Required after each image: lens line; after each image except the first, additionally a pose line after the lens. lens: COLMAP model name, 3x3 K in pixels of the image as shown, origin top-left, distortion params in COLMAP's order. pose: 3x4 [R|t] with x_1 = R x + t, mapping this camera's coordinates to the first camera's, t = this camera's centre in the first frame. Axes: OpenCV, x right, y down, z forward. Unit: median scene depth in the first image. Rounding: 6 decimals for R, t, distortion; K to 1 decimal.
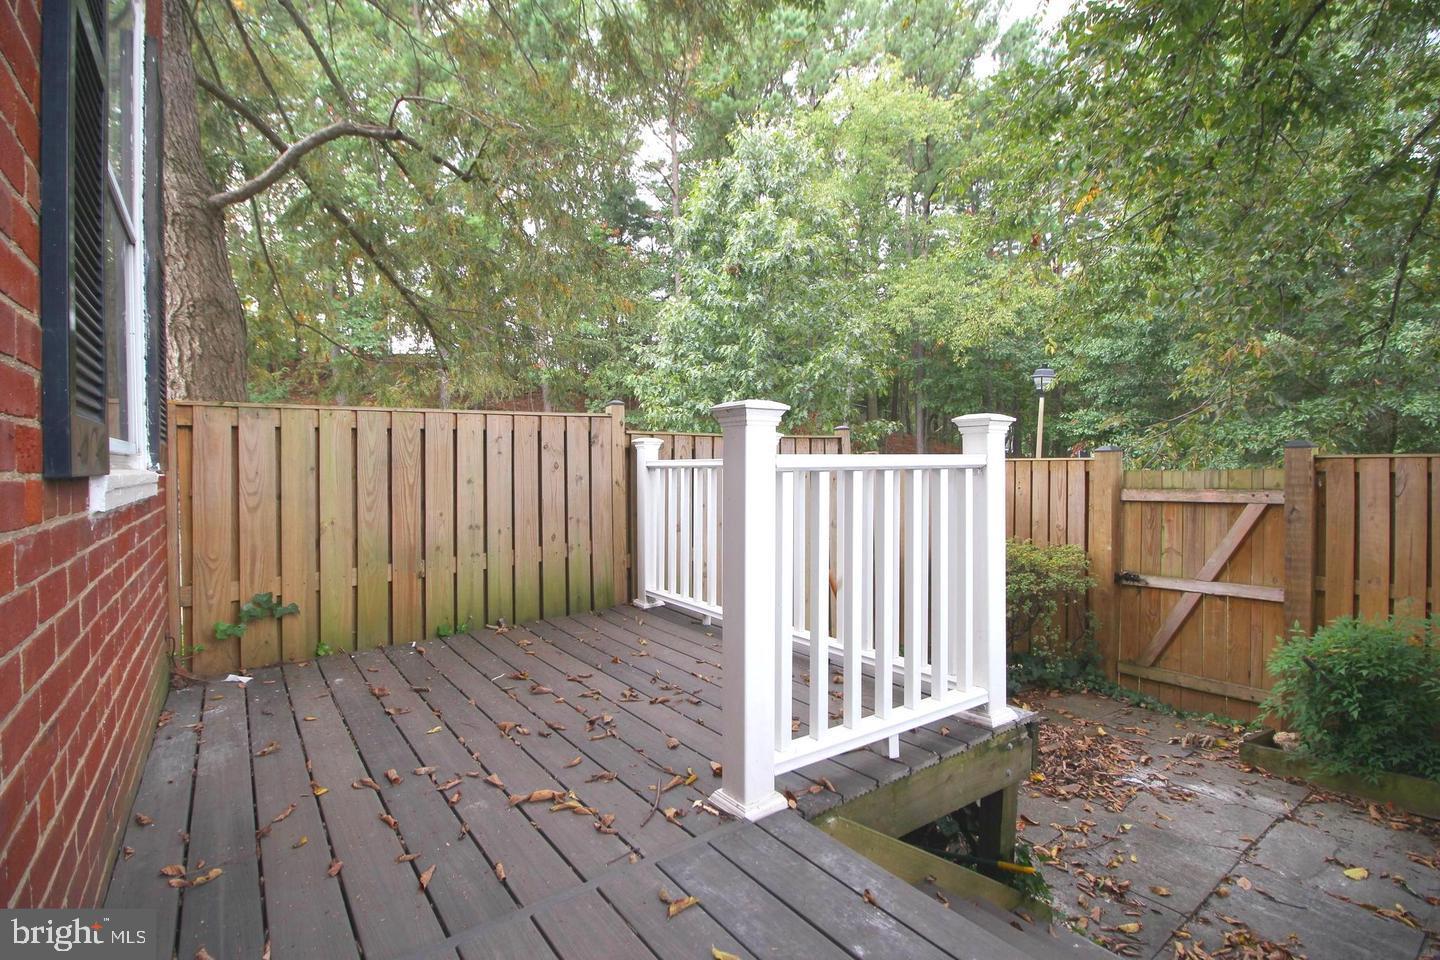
lens RADIAL K [[658.8, 0, 721.0], [0, 658.8, 479.2], [0, 0, 1]] dist [-0.012442, -0.006018]
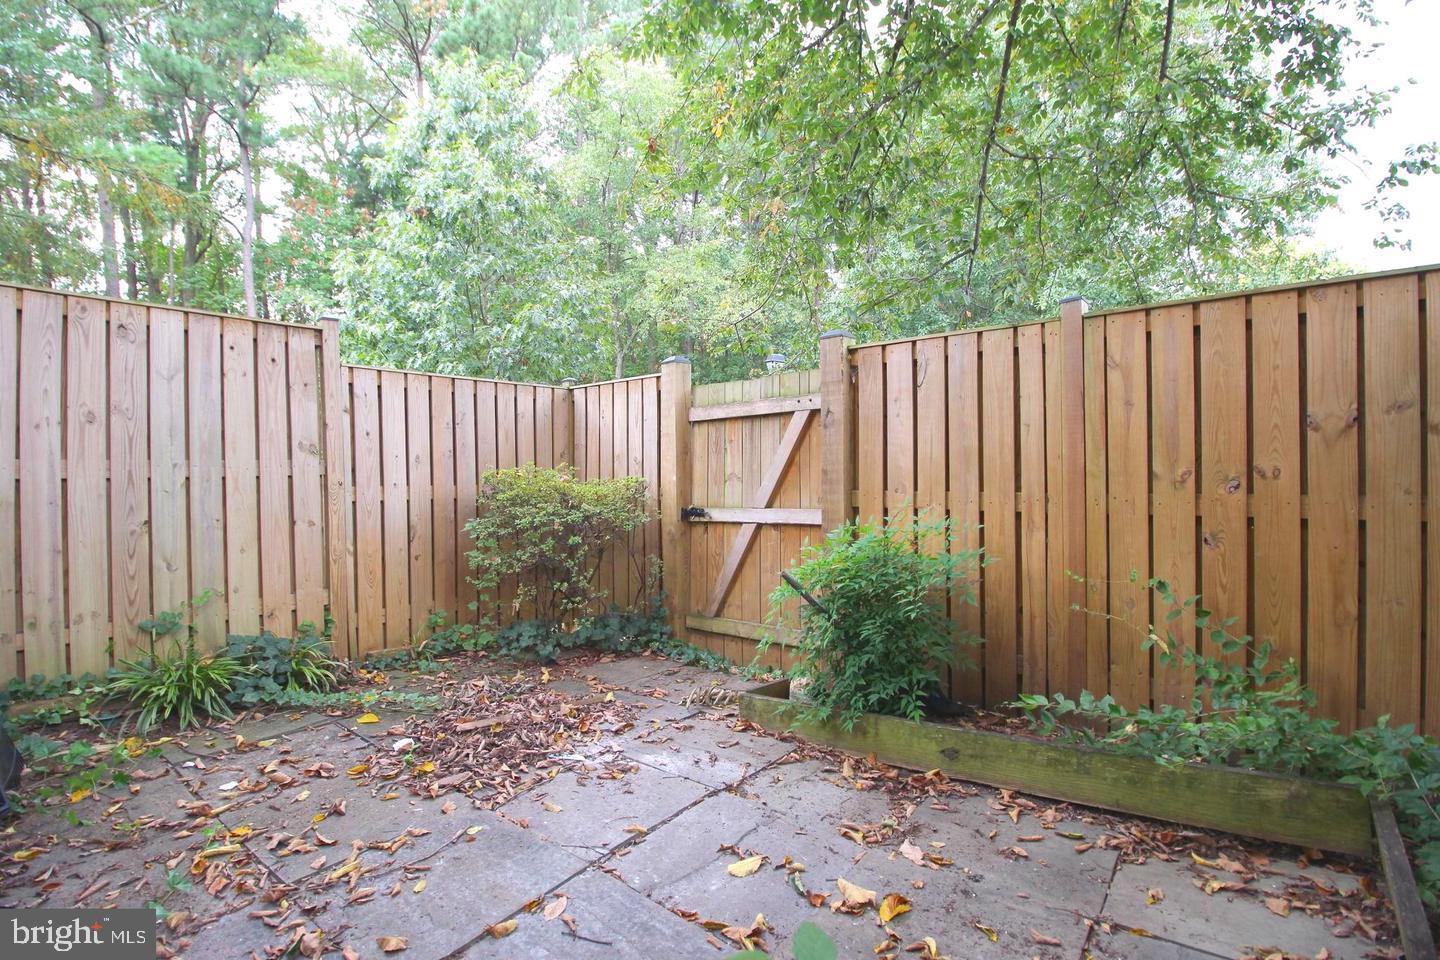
lens RADIAL K [[658.8, 0, 713.6], [0, 658.8, 480.5], [0, 0, 1]] dist [-0.012442, -0.006018]
pose [[0.960671, -0.001065, 0.277687, 0.454421], [0.003452, 0.999961, -0.008108, 0.128428], [-0.277668, 0.008747, 0.960637, 0.204639]]
